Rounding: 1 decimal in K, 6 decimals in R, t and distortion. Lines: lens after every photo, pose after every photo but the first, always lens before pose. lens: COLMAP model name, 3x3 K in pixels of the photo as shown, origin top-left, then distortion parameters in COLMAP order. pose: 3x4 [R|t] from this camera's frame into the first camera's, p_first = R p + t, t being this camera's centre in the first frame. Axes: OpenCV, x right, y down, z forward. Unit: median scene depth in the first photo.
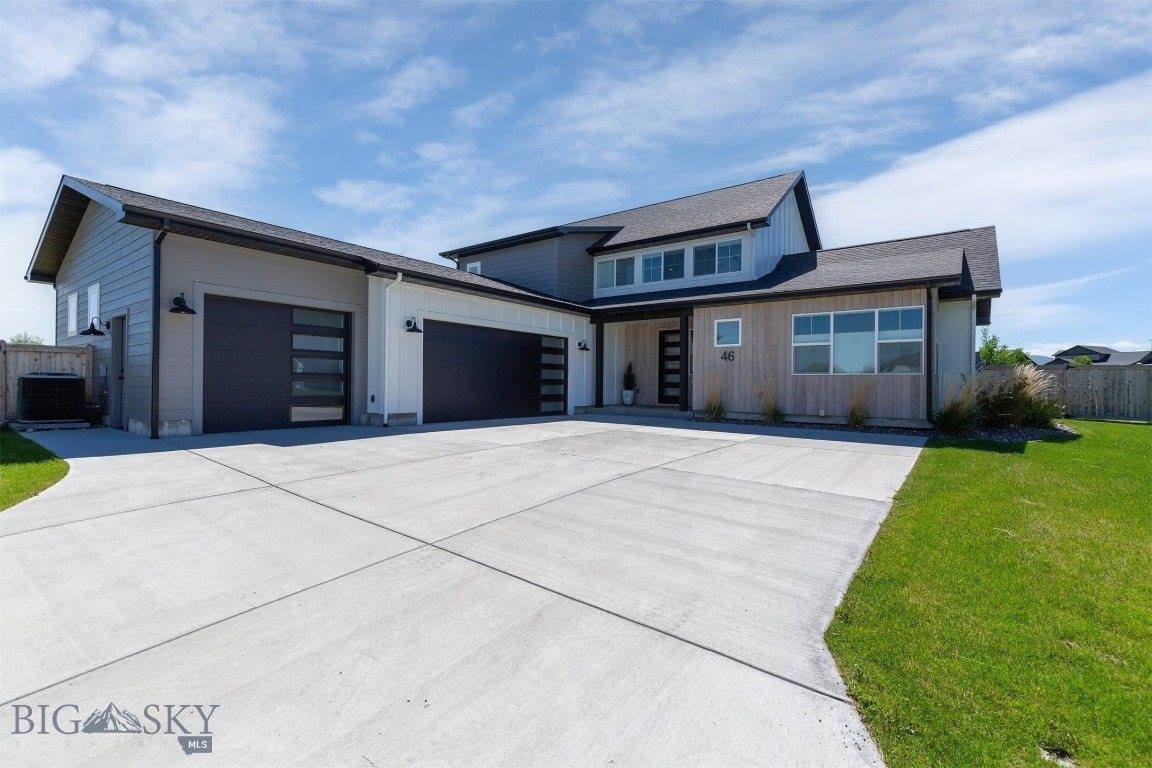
lens RADIAL K [[517.5, 0, 576.0], [0, 517.5, 384.0], [0, 0, 1]] dist [0.003109, 0.000278]
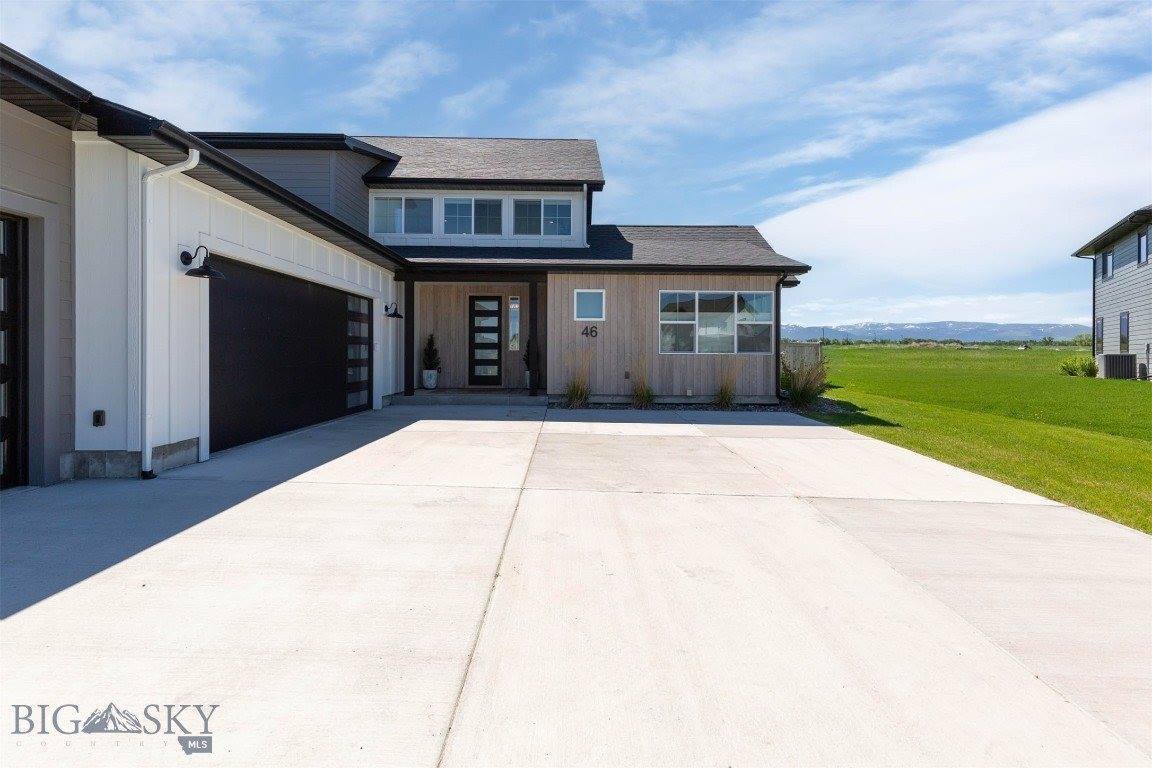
lens RADIAL K [[532.1, 0, 585.5], [0, 532.1, 355.9], [0, 0, 1]] dist [-0.002193, -0.000236]
pose [[0.781858, -0.008719, 0.623396, -0.265570], [0.000595, 0.999912, 0.013240, -0.023968], [-0.623456, -0.009981, 0.781794, 0.288188]]
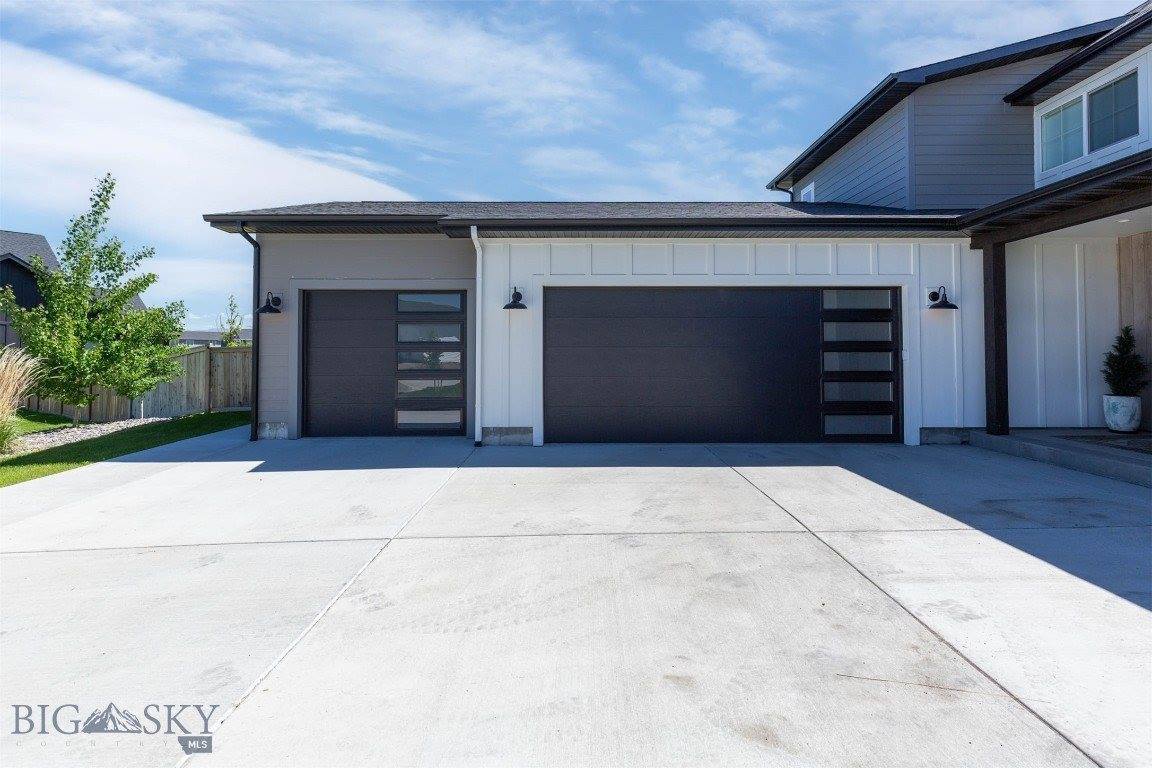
lens RADIAL K [[549.9, 0, 576.9], [0, 549.9, 341.0], [0, 0, 1]] dist [0.003276, 0.000382]
pose [[0.601134, -0.036183, -0.798329, 0.238704], [0.009671, 0.999231, -0.038006, -0.022790], [0.799090, 0.015126, 0.601021, 0.490361]]
